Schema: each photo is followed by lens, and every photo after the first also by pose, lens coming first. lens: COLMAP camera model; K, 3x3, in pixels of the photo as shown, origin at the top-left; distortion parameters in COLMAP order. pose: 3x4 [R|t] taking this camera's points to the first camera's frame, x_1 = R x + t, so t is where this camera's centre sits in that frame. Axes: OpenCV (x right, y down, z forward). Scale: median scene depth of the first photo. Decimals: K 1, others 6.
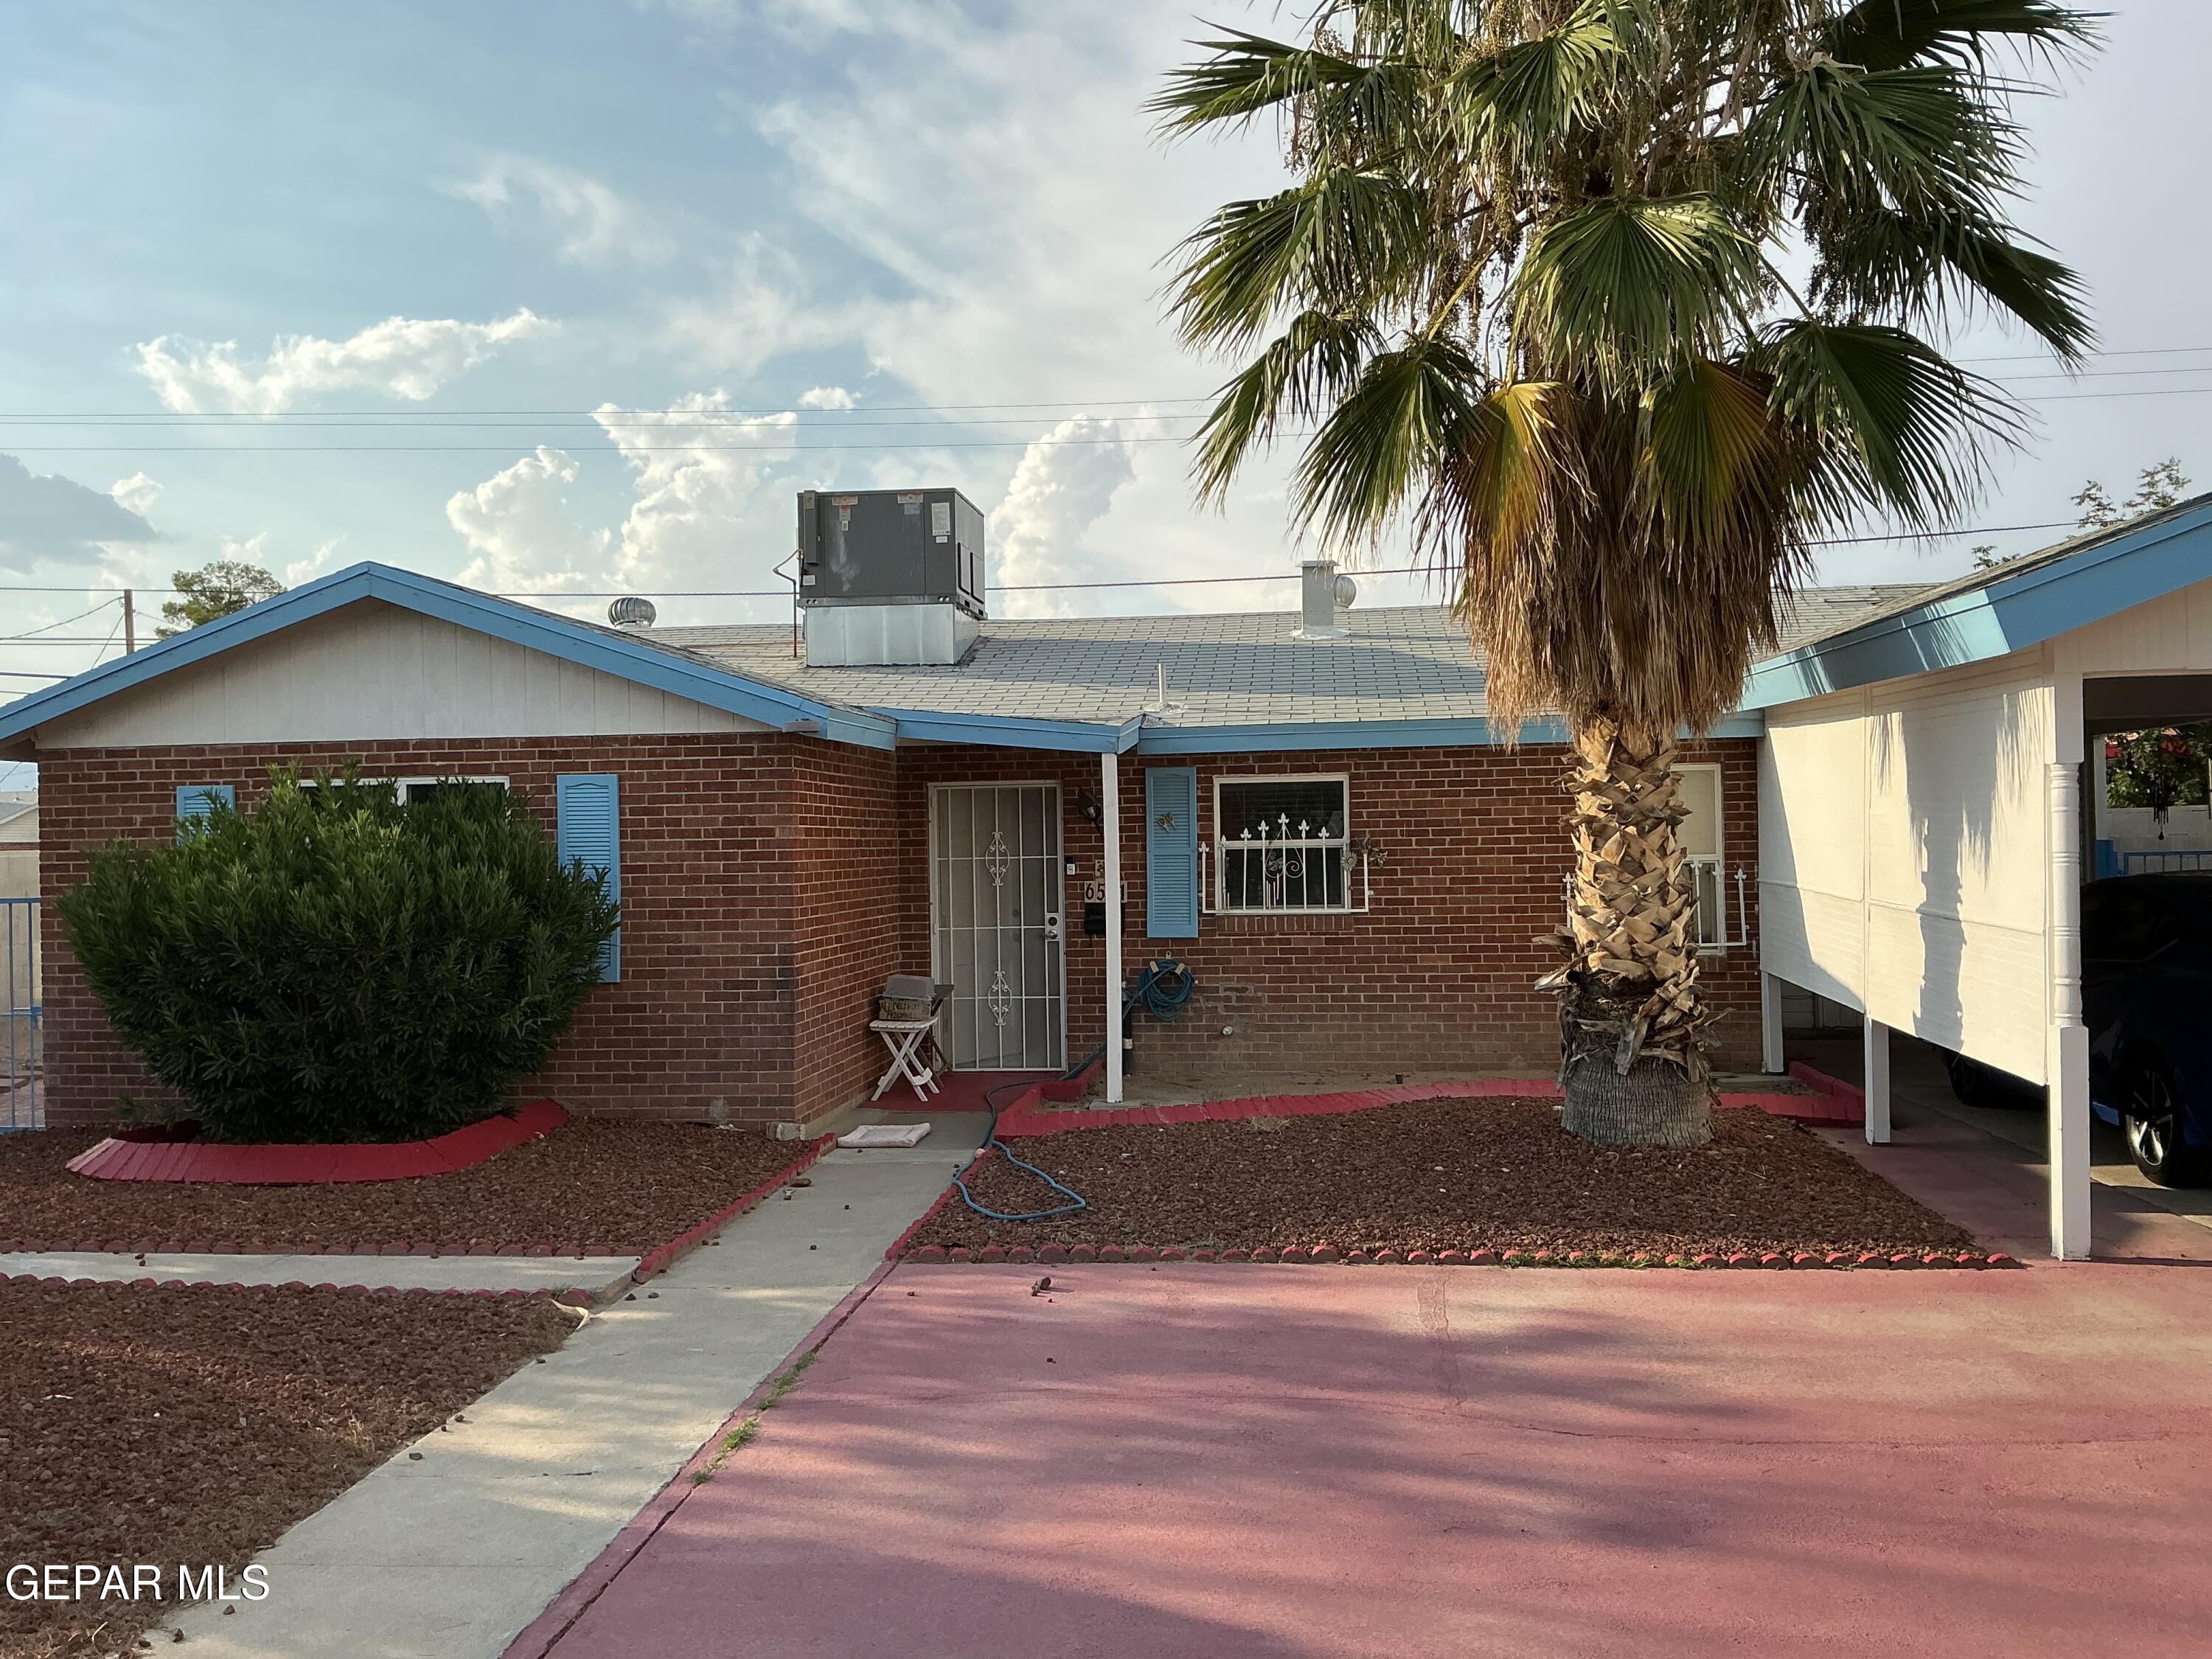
lens RADIAL K [[1833.1, 0, 1106.0], [0, 1833.1, 829.5], [0, 0, 1]] dist [0.109472, -0.247656]
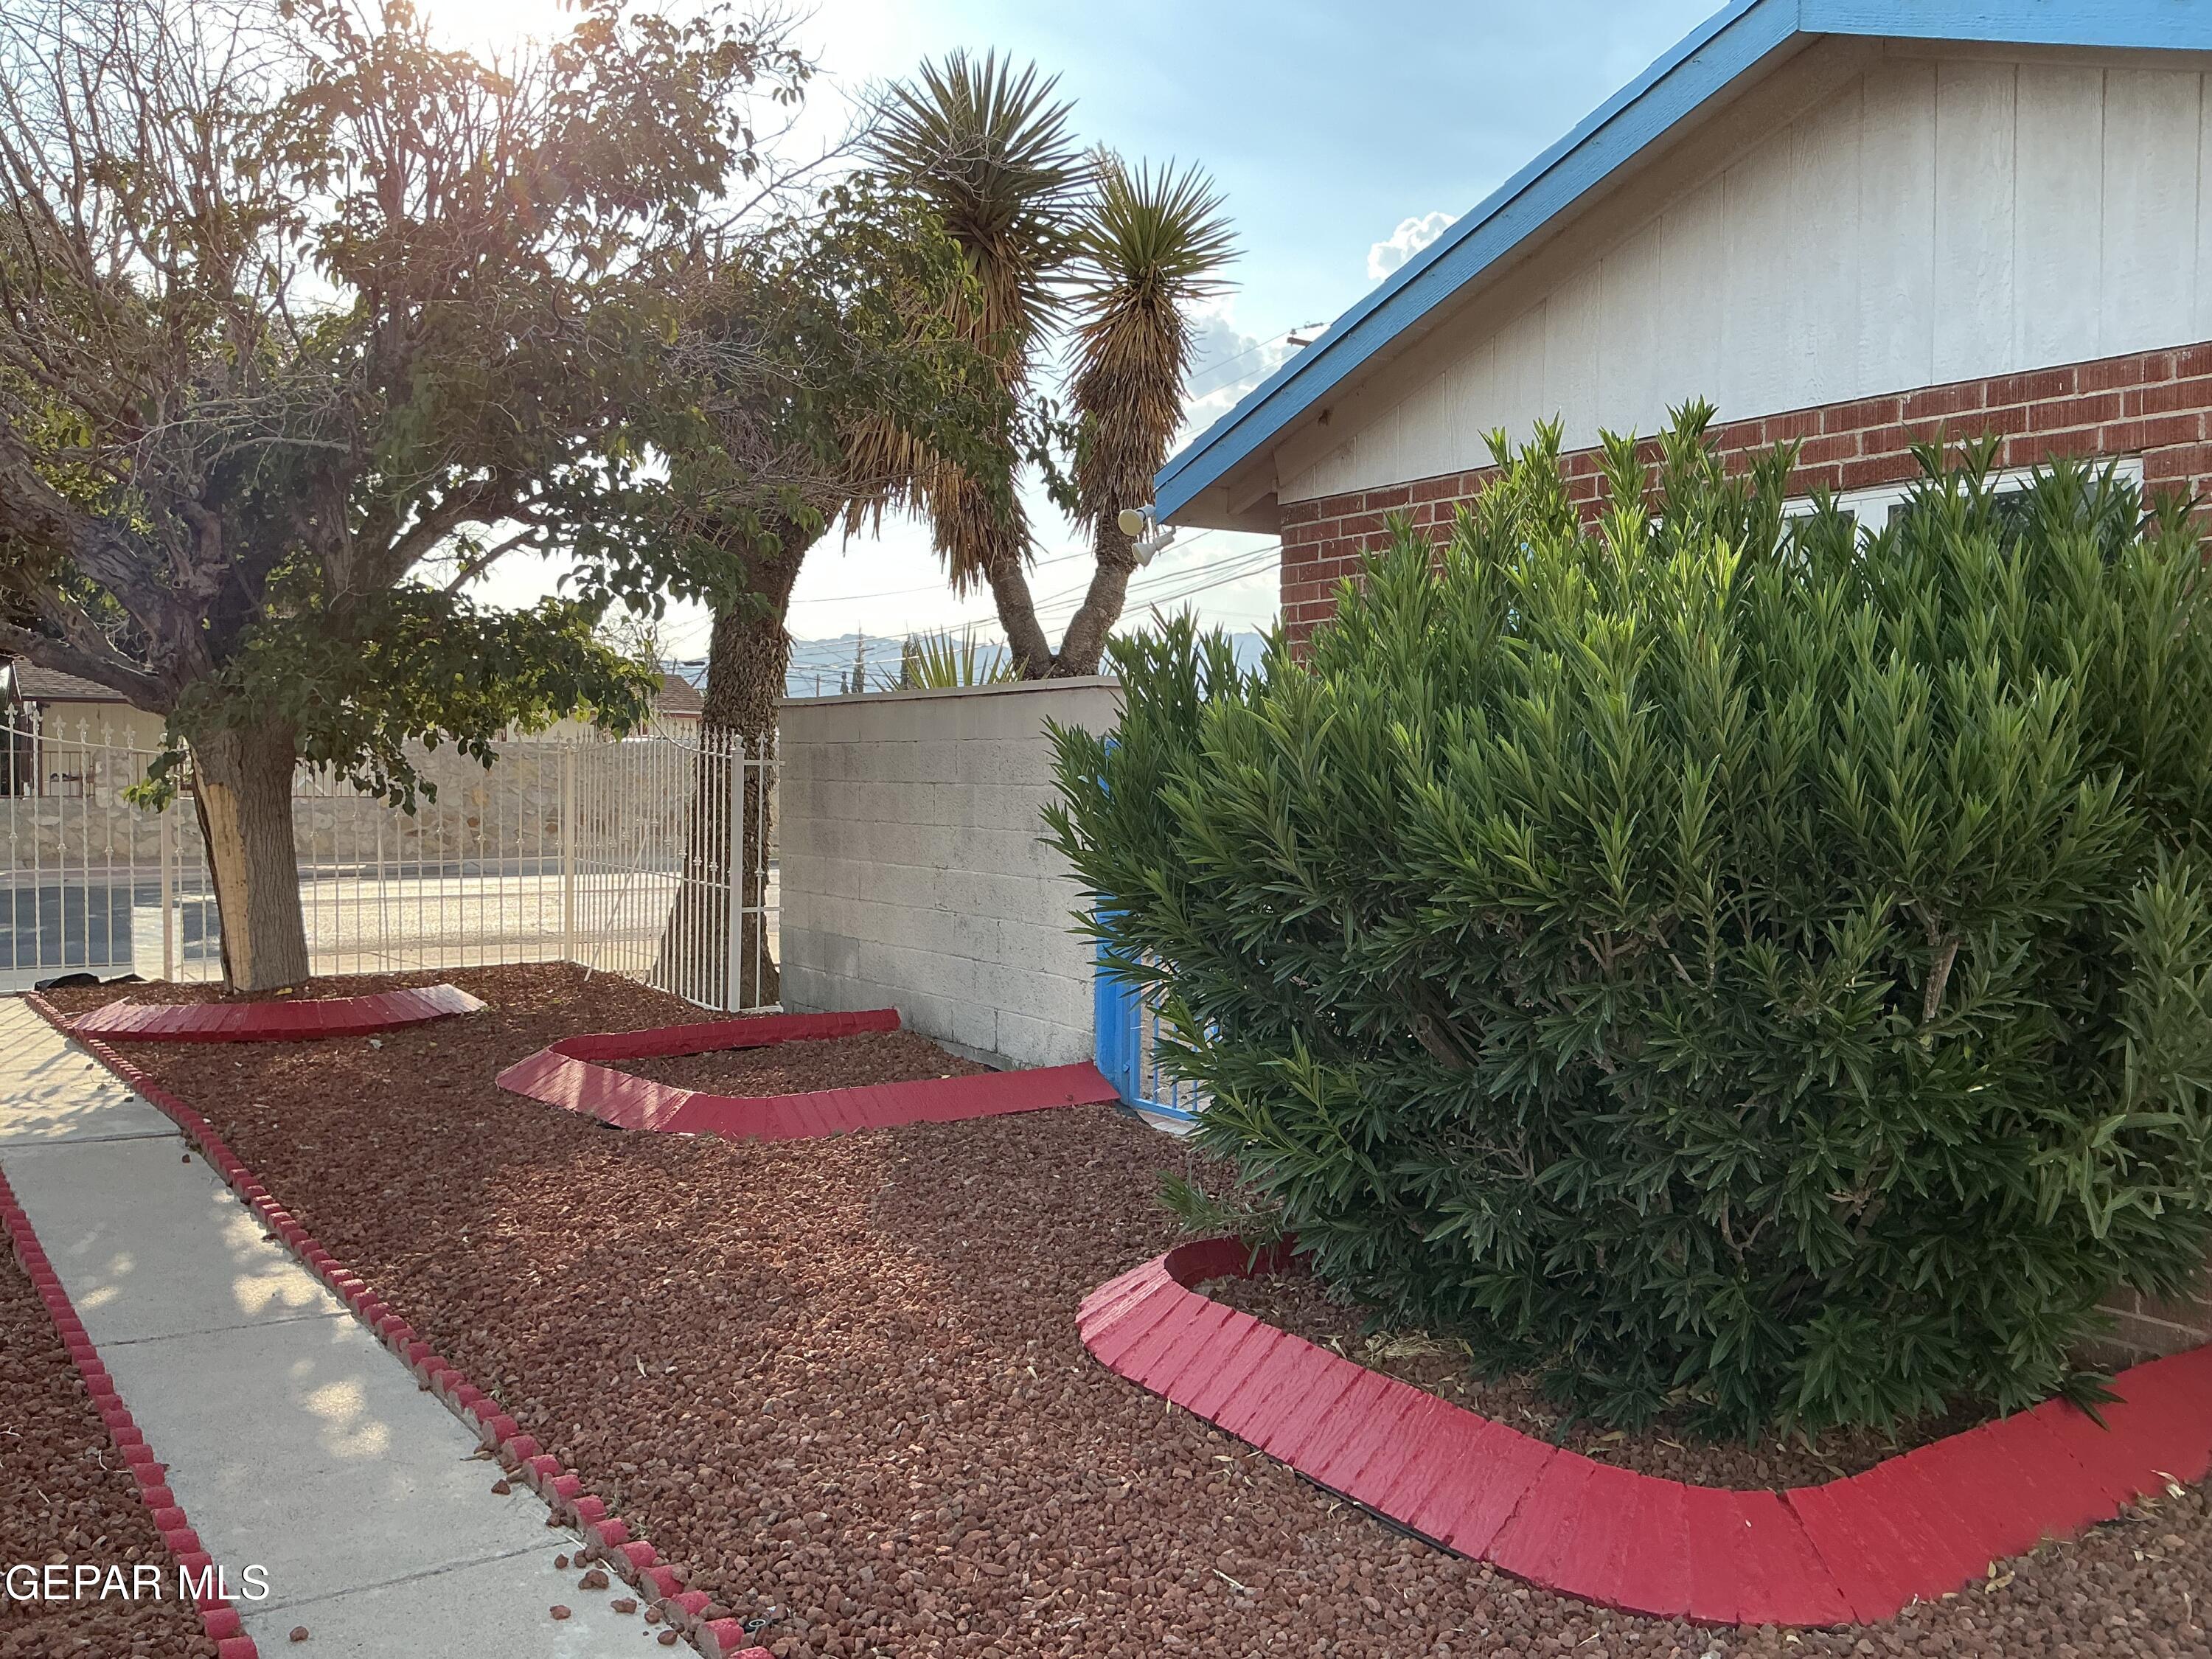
lens RADIAL K [[1906.0, 0, 1106.0], [0, 1906.0, 829.5], [0, 0, 1]] dist [0.076695, -0.215524]
pose [[0.647172, 0.047430, -0.760867, -0.168613], [-0.013735, 0.998626, 0.050569, 0.029331], [0.762220, -0.022276, 0.646935, 0.612383]]
